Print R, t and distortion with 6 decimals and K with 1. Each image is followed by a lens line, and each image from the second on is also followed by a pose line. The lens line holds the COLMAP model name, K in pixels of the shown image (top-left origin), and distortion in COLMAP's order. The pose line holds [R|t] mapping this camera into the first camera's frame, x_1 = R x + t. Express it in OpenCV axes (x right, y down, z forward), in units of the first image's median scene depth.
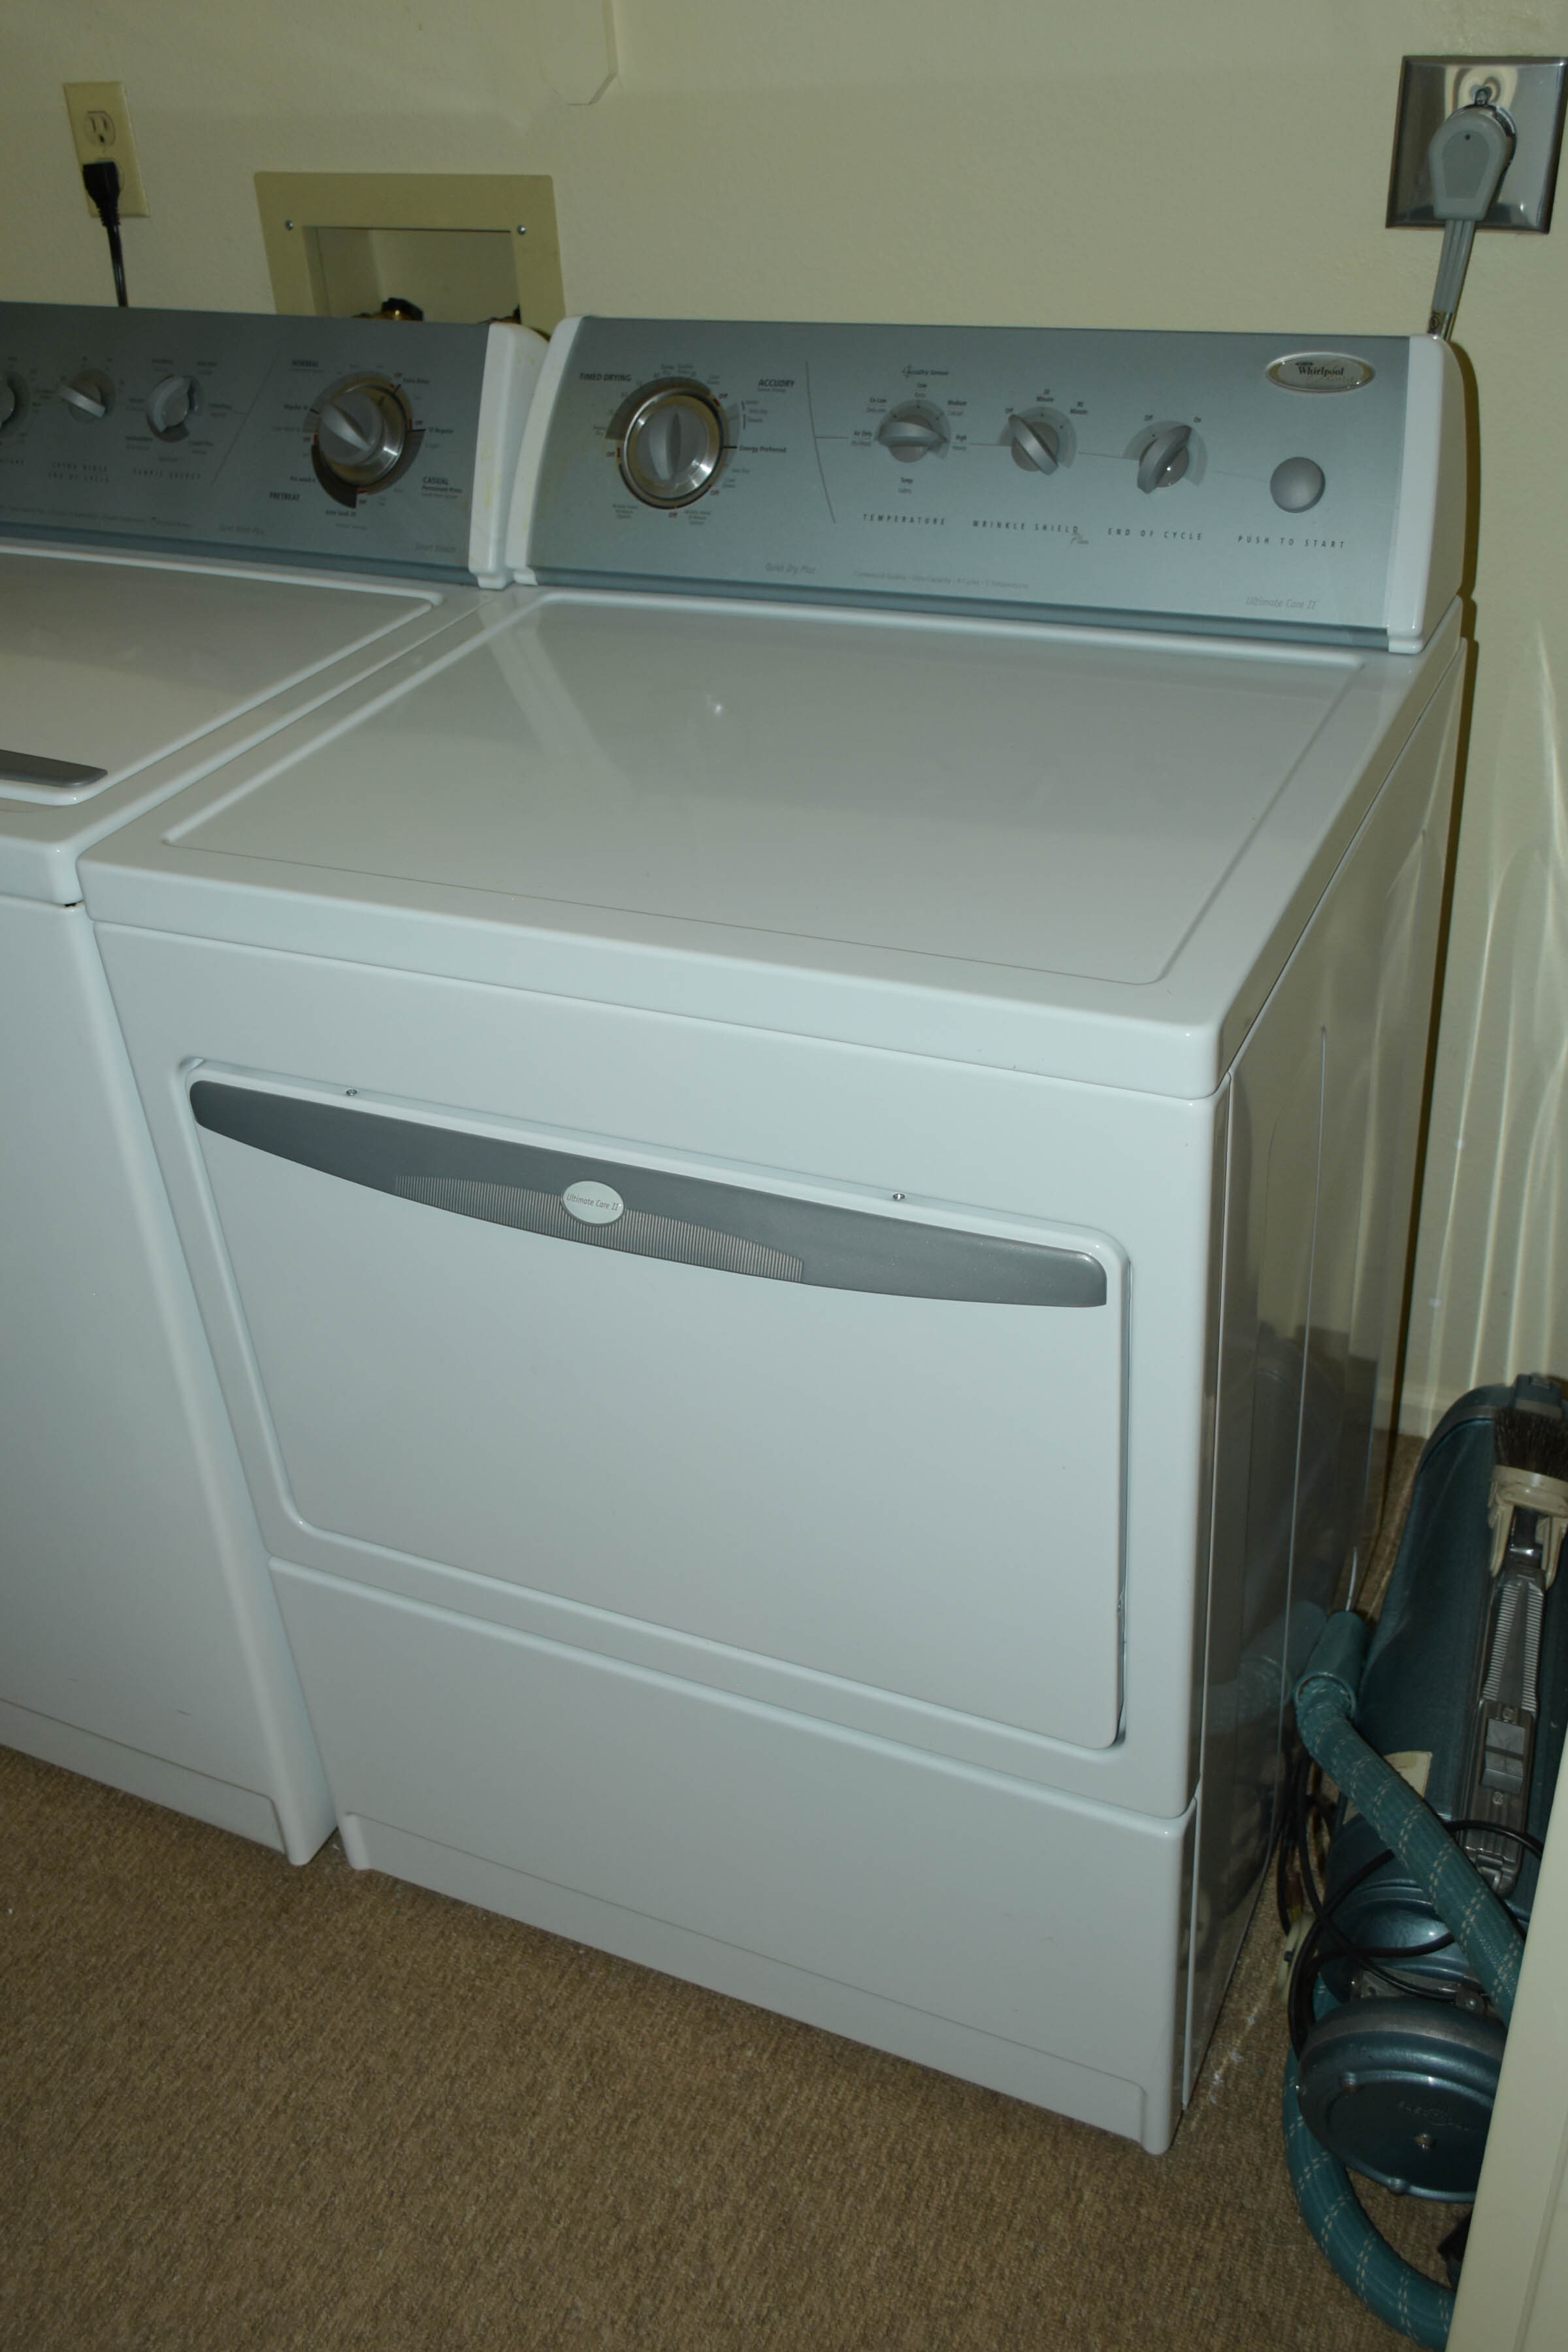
lens RADIAL K [[2220.4, 0, 835.2], [0, 2220.4, 1165.2], [0, 0, 1]] dist [-0.022178, 0.000000]
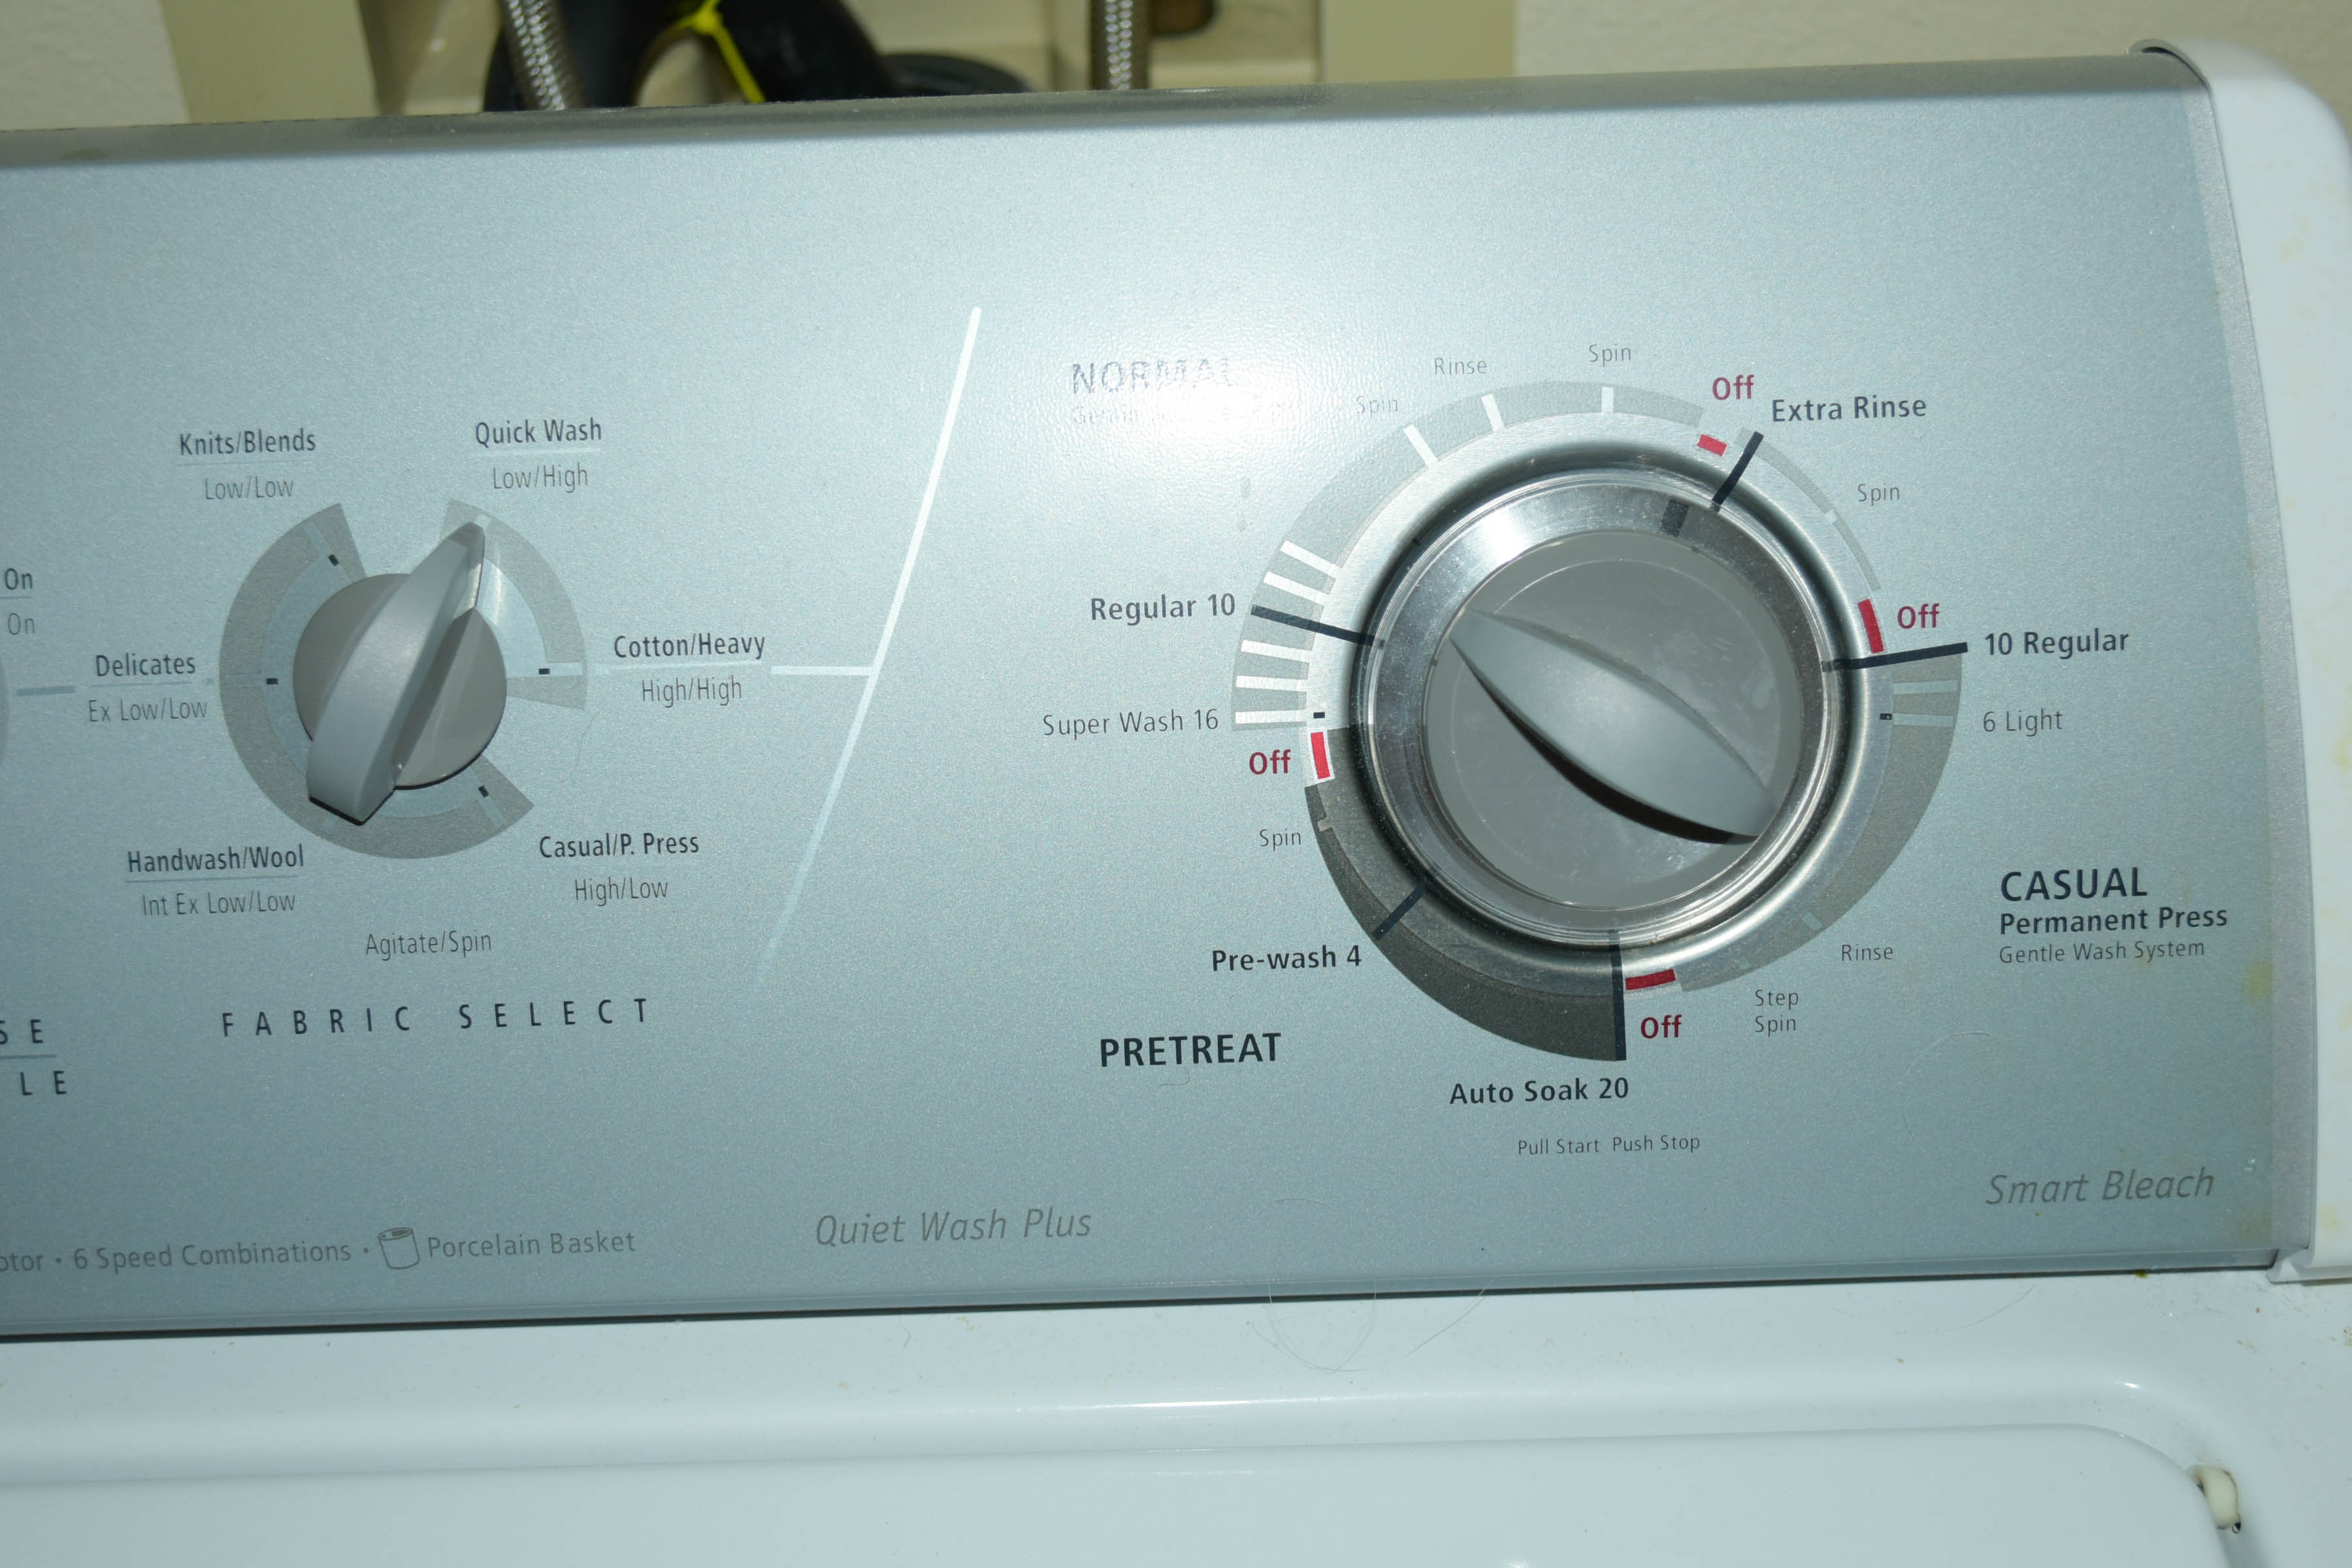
lens RADIAL K [[3208.6, 0, 1182.5], [0, 3208.6, 785.4], [0, 0, 1]] dist [-0.017800, 0.000000]
pose [[0.901963, -0.251048, 0.351338, -0.340850], [0.221249, 0.967397, 0.123258, -0.356497], [-0.370827, -0.033441, 0.928100, 0.723416]]
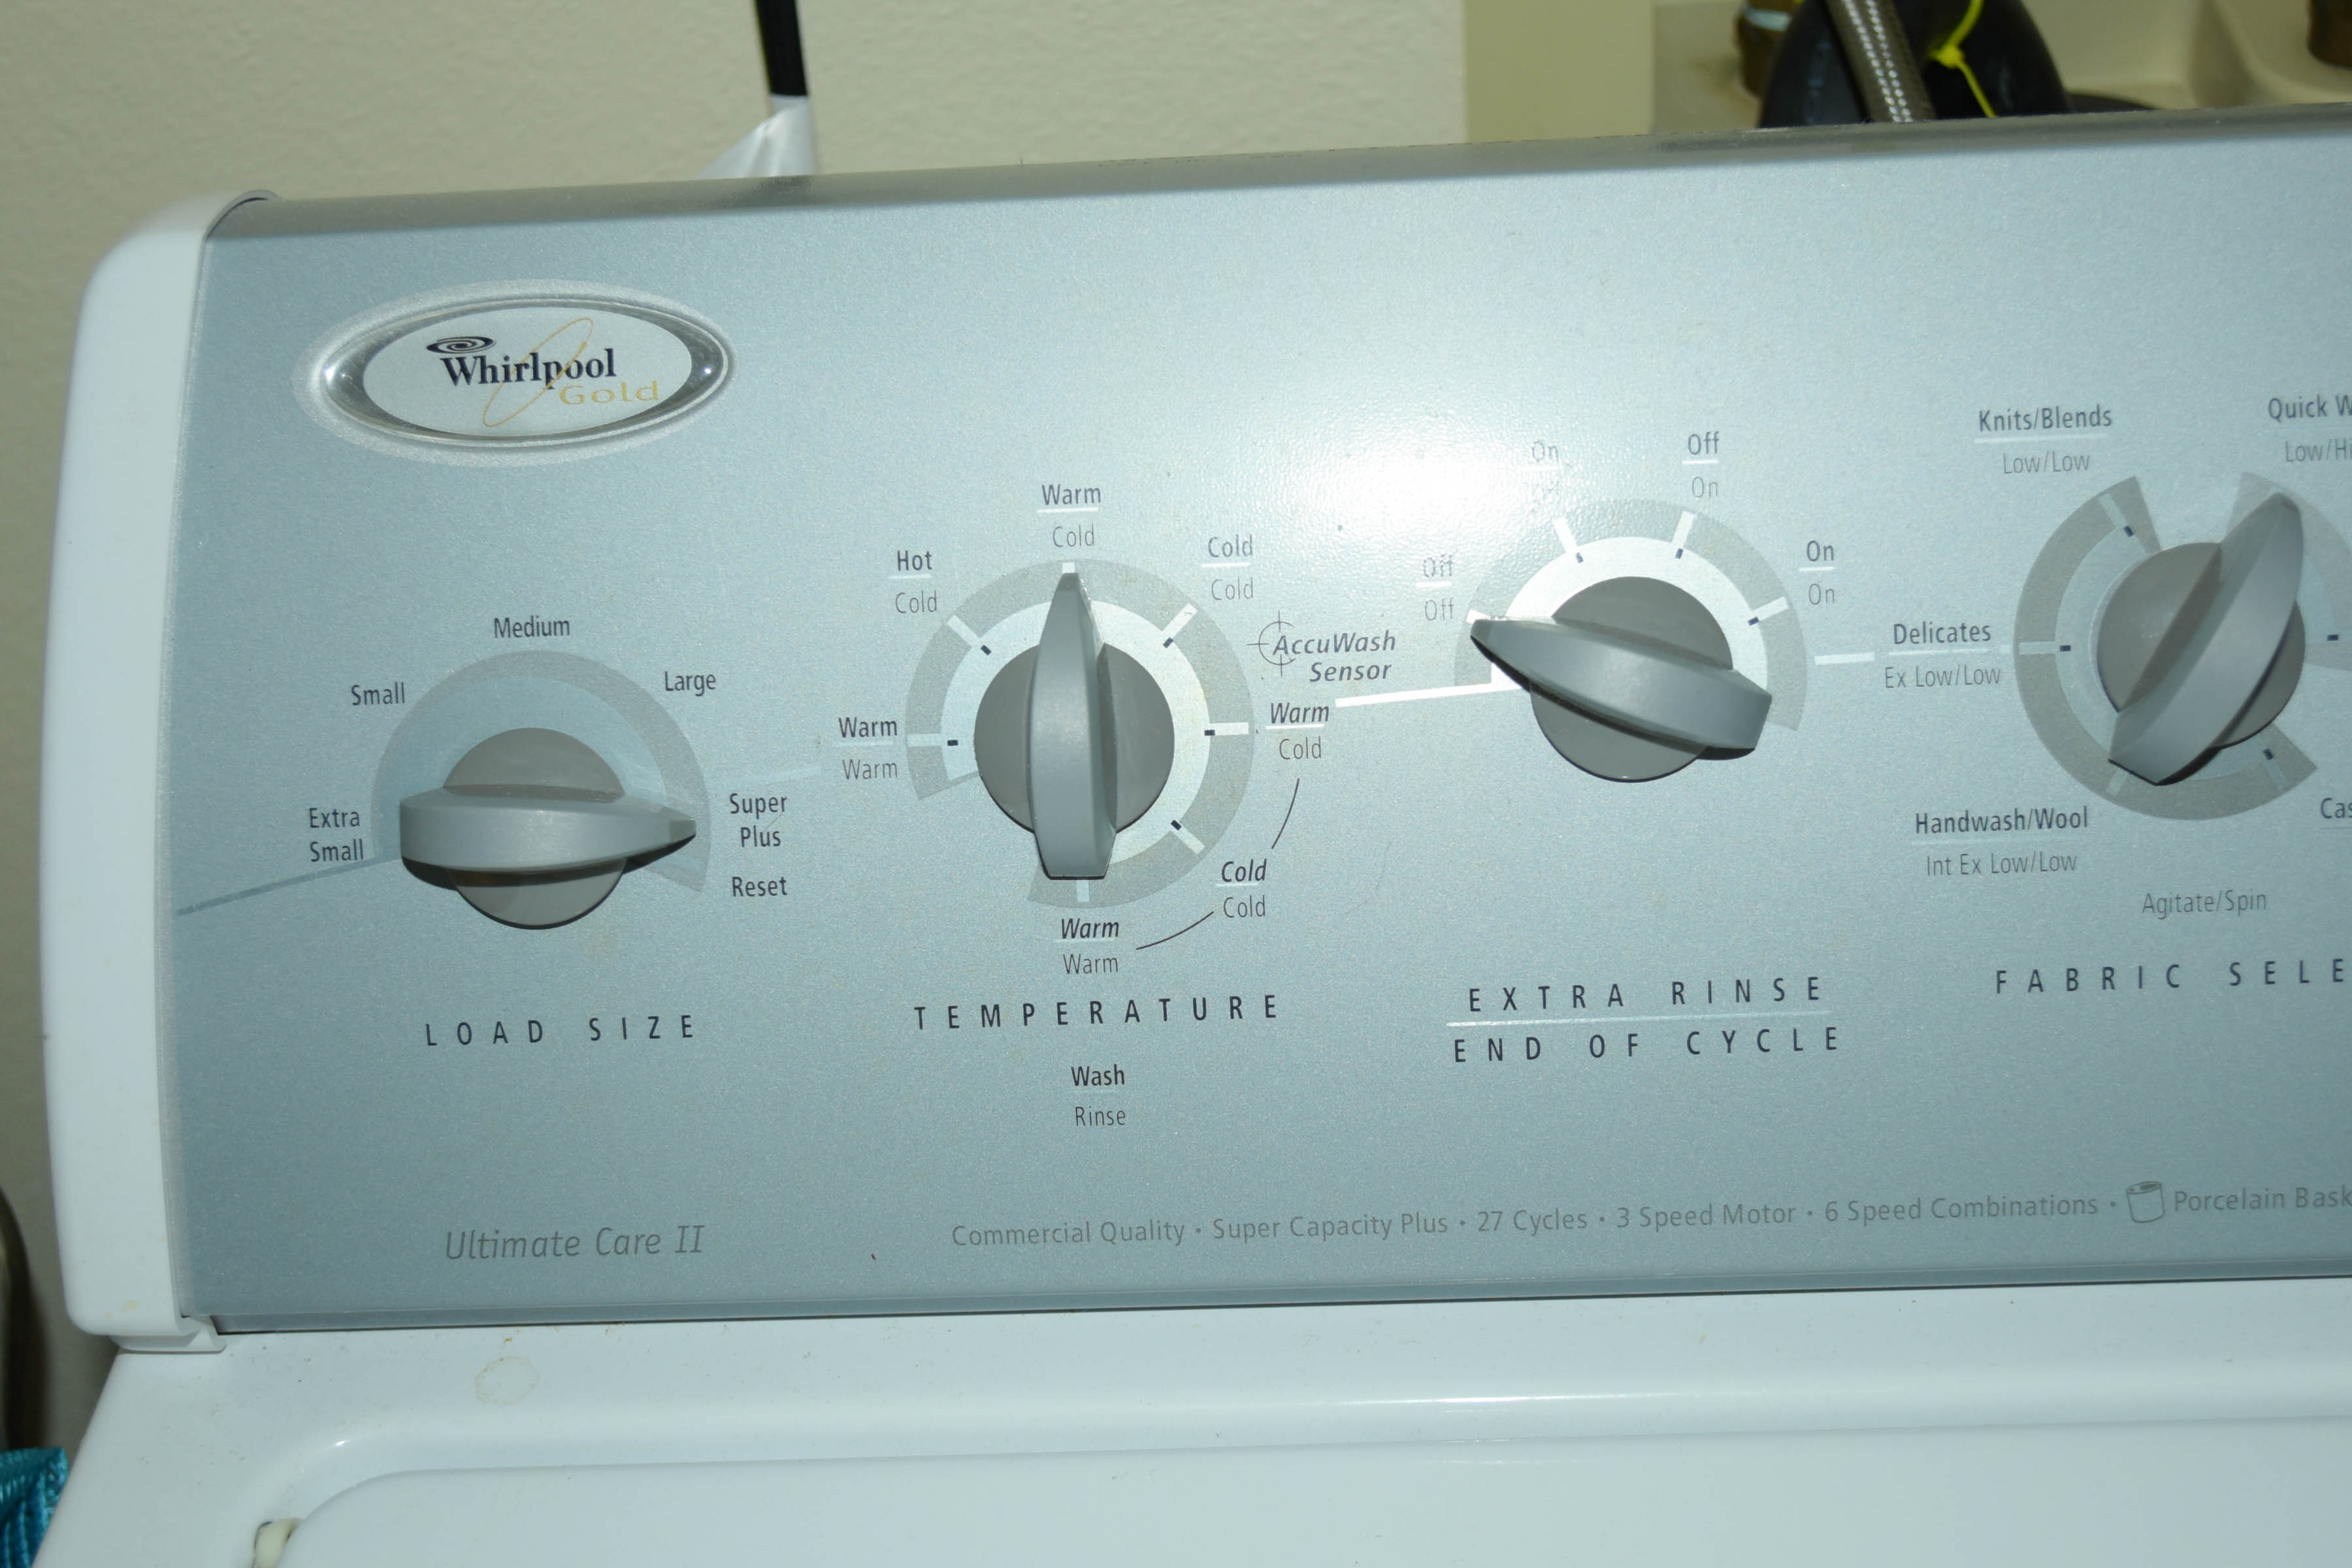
lens RADIAL K [[3418.5, 0, 1175.6], [0, 3418.5, 802.9], [0, 0, 1]] dist [-0.027040, 0.000000]
pose [[0.923888, -0.243492, 0.295198, -0.481643], [0.229262, 0.969866, 0.082457, -0.378868], [-0.306380, -0.008504, 0.951871, 0.743274]]
